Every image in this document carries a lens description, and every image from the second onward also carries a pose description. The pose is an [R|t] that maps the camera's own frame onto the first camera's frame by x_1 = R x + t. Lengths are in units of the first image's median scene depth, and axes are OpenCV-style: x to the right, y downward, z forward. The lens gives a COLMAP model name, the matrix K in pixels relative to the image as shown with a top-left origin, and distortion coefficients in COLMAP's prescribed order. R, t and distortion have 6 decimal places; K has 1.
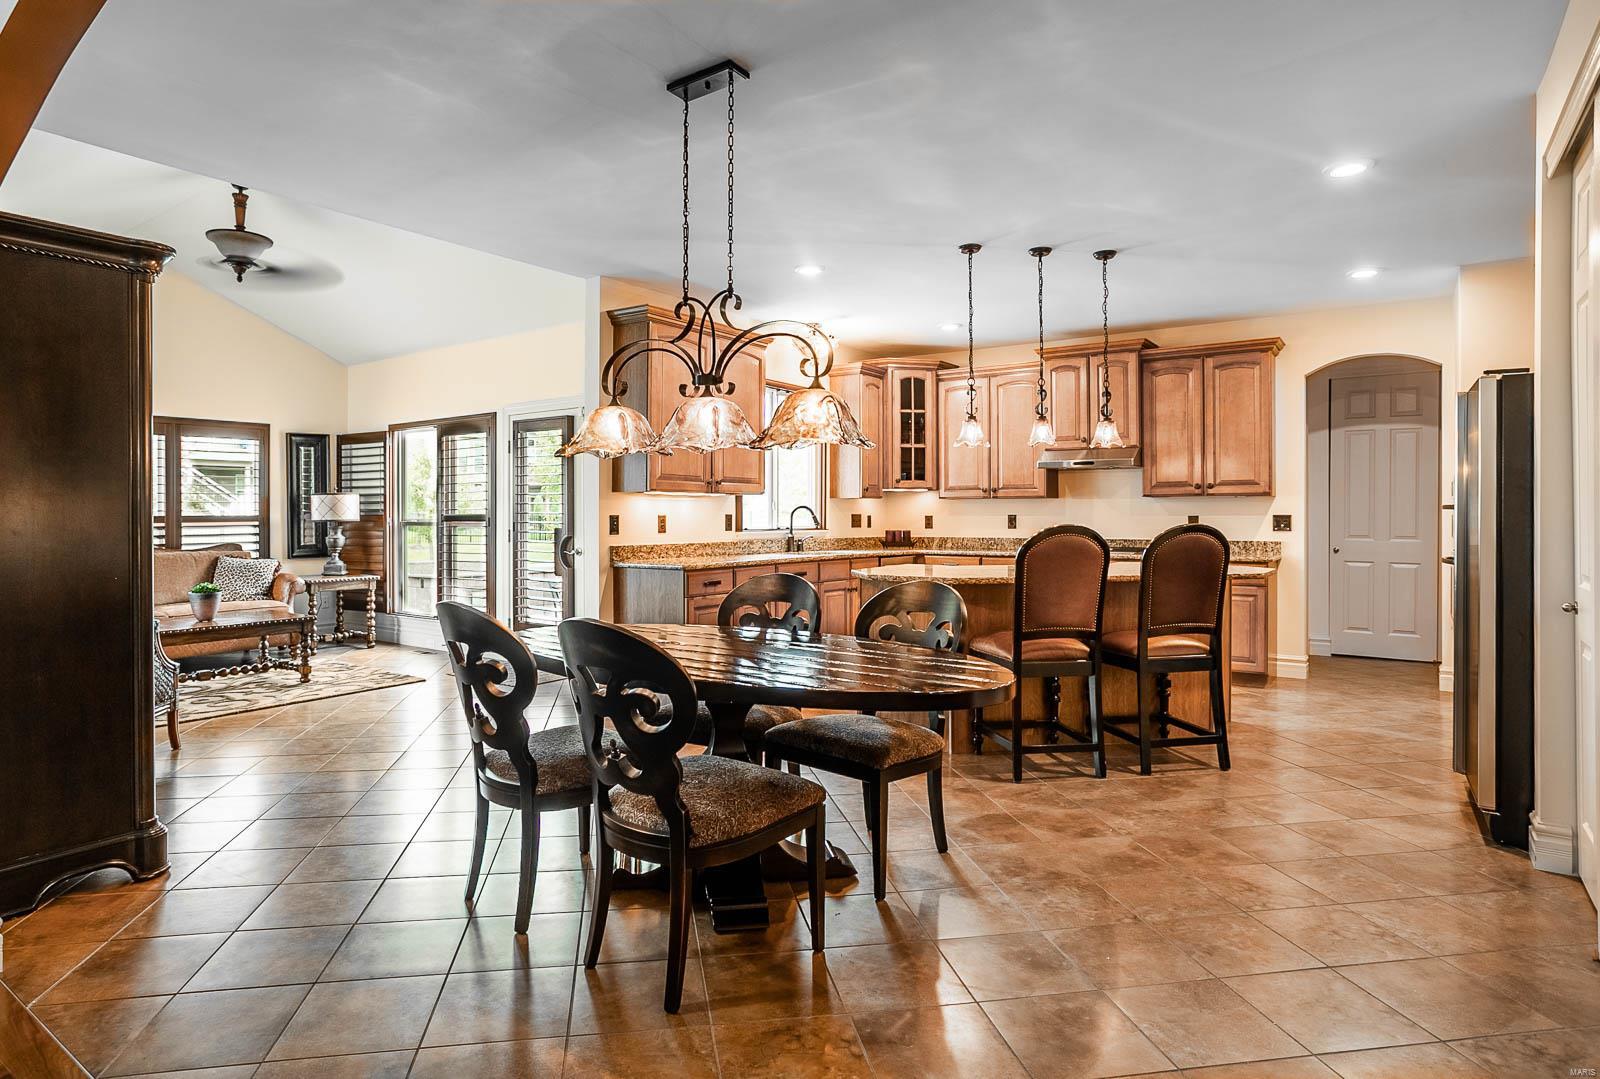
lens RADIAL K [[850.1, 0, 759.4], [0, 850.1, 512.1], [0, 0, 1]] dist [-0.043710, 0.000397]
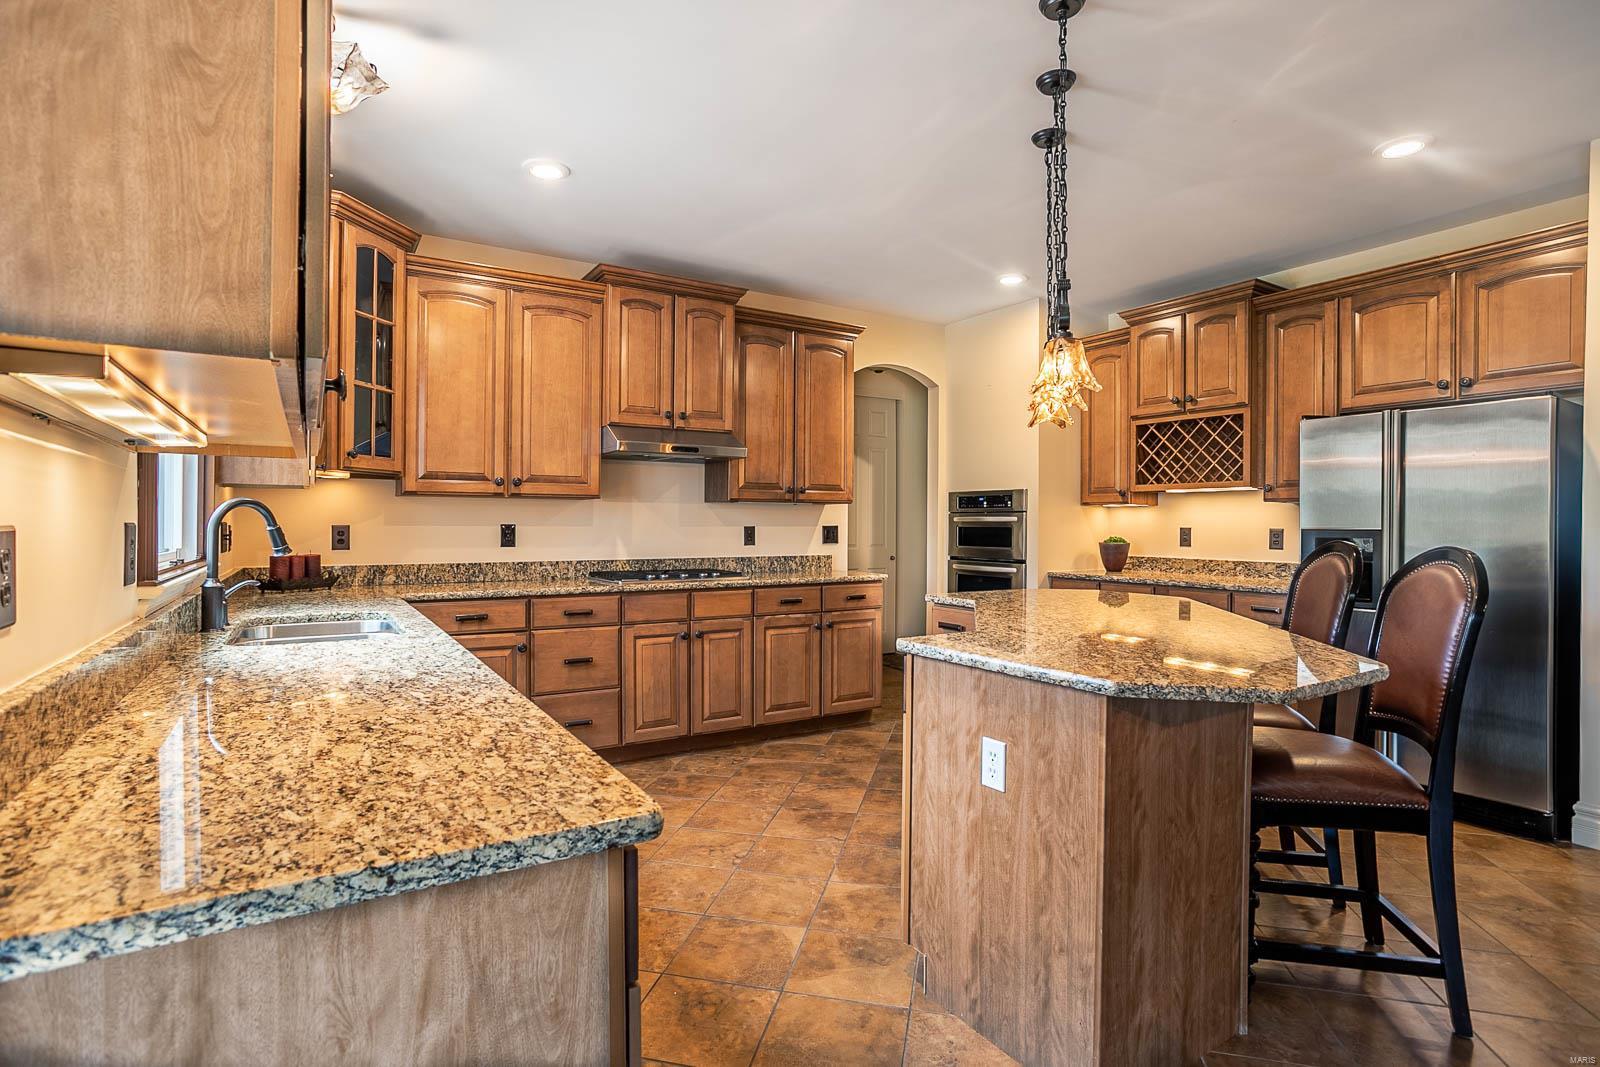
lens RADIAL K [[790.6, 0, 780.6], [0, 790.6, 527.6], [0, 0, 1]] dist [-0.042311, 0.017536]
pose [[0.383441, -0.001173, 0.923565, -0.153809], [-0.007069, 0.999966, 0.004205, 0.001842], [-0.923538, -0.008141, 0.383420, 0.607305]]
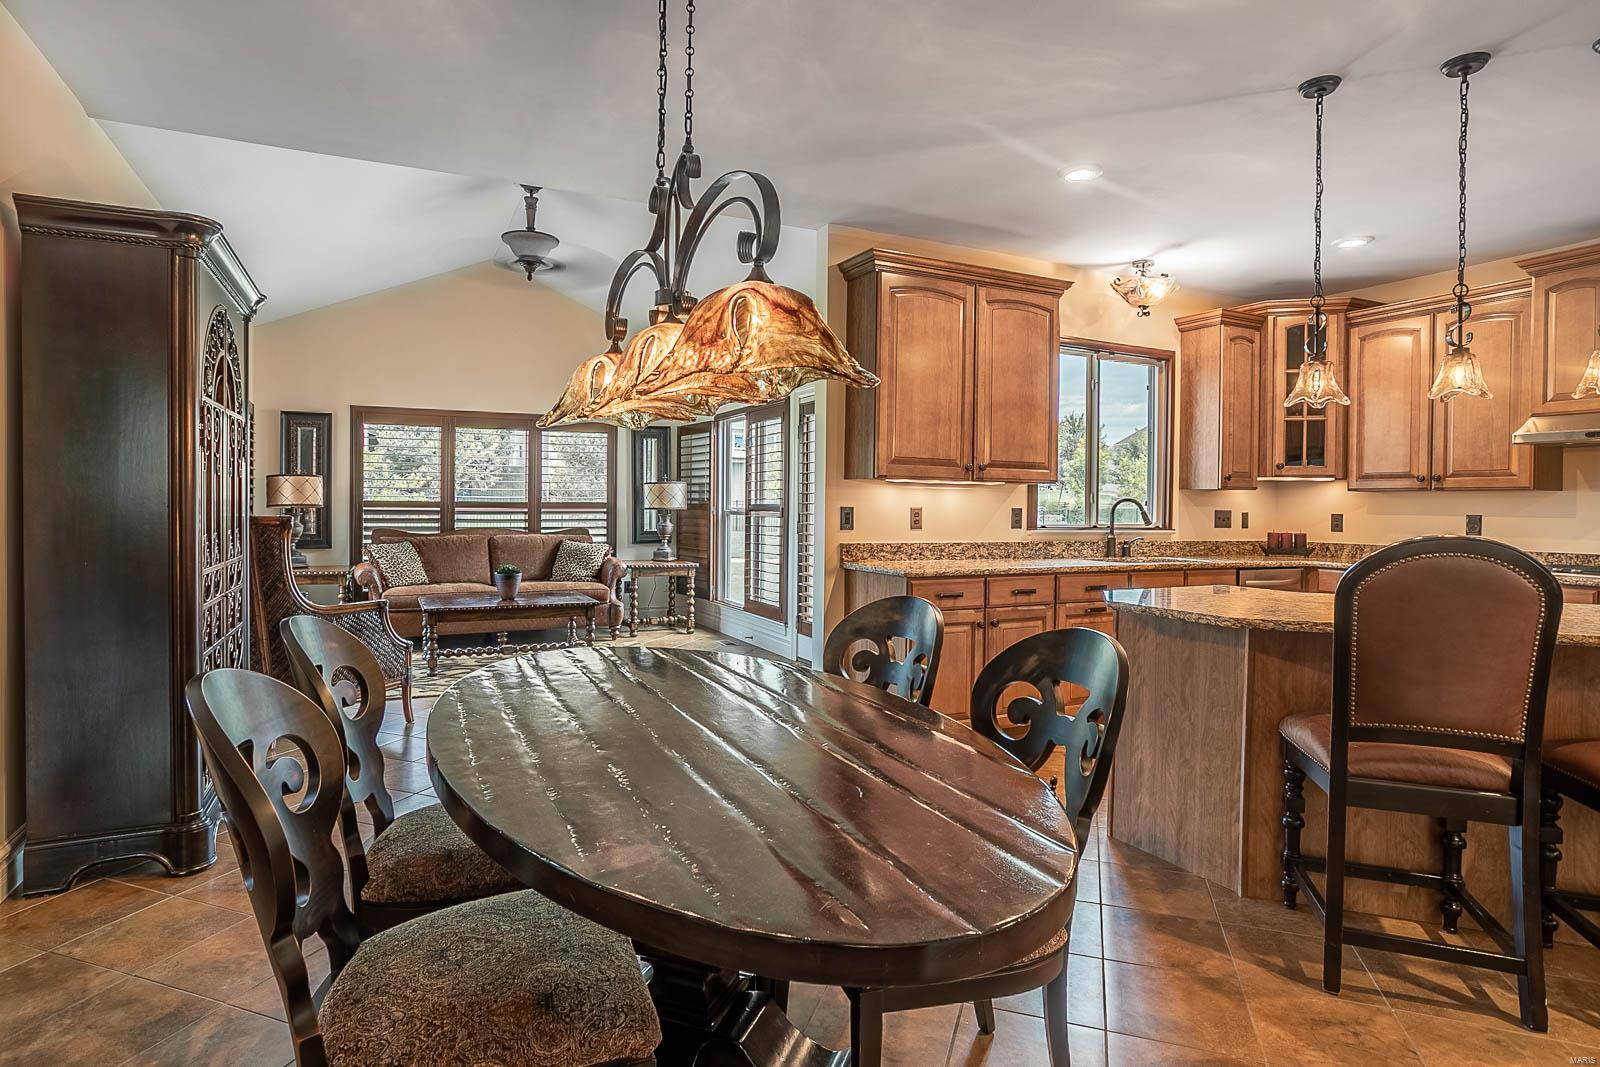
lens RADIAL K [[822.8, 0, 795.1], [0, 822.8, 513.9], [0, 0, 1]] dist [-0.053988, 0.030930]
pose [[0.886900, 0.017673, -0.461624, 0.115163], [-0.012297, 0.999817, 0.014652, -0.000500], [0.461798, -0.007319, 0.886955, 0.181136]]
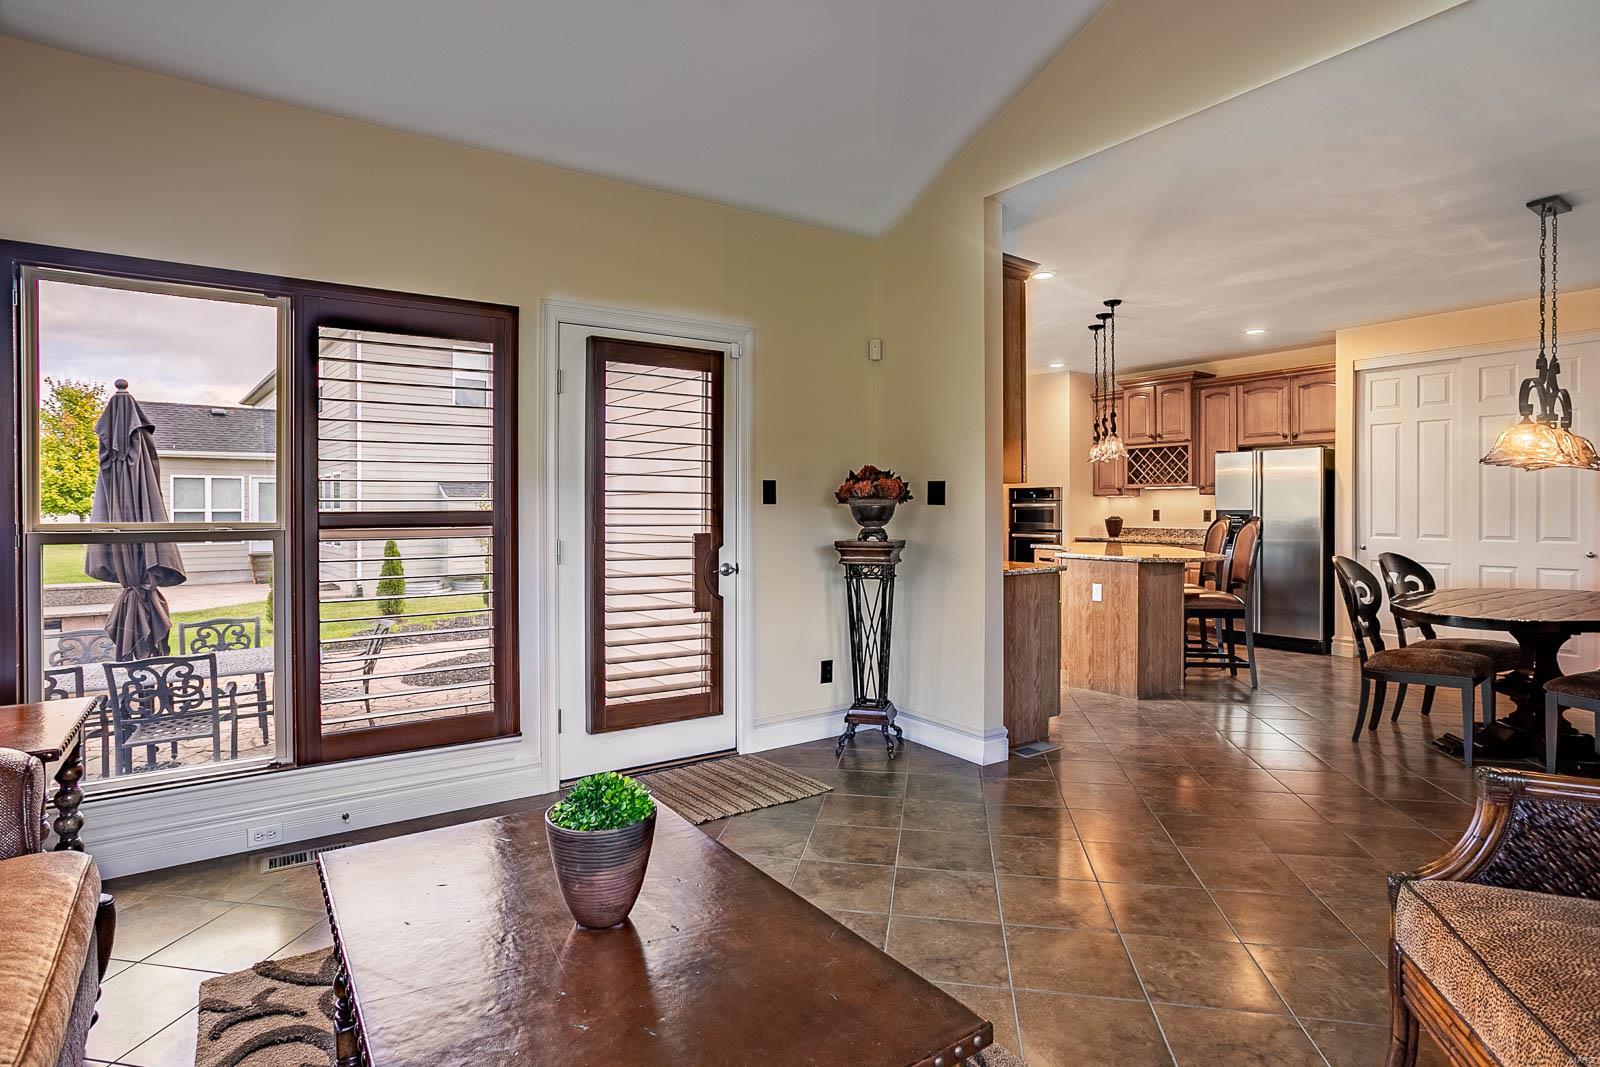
lens RADIAL K [[822.8, 0, 795.1], [0, 822.8, 513.9], [0, 0, 1]] dist [-0.053988, 0.030930]
pose [[0.319584, -0.005006, 0.947545, -0.693927], [0.000499, 0.999987, 0.005115, 0.002117], [-0.947558, -0.001162, 0.319583, 0.663407]]
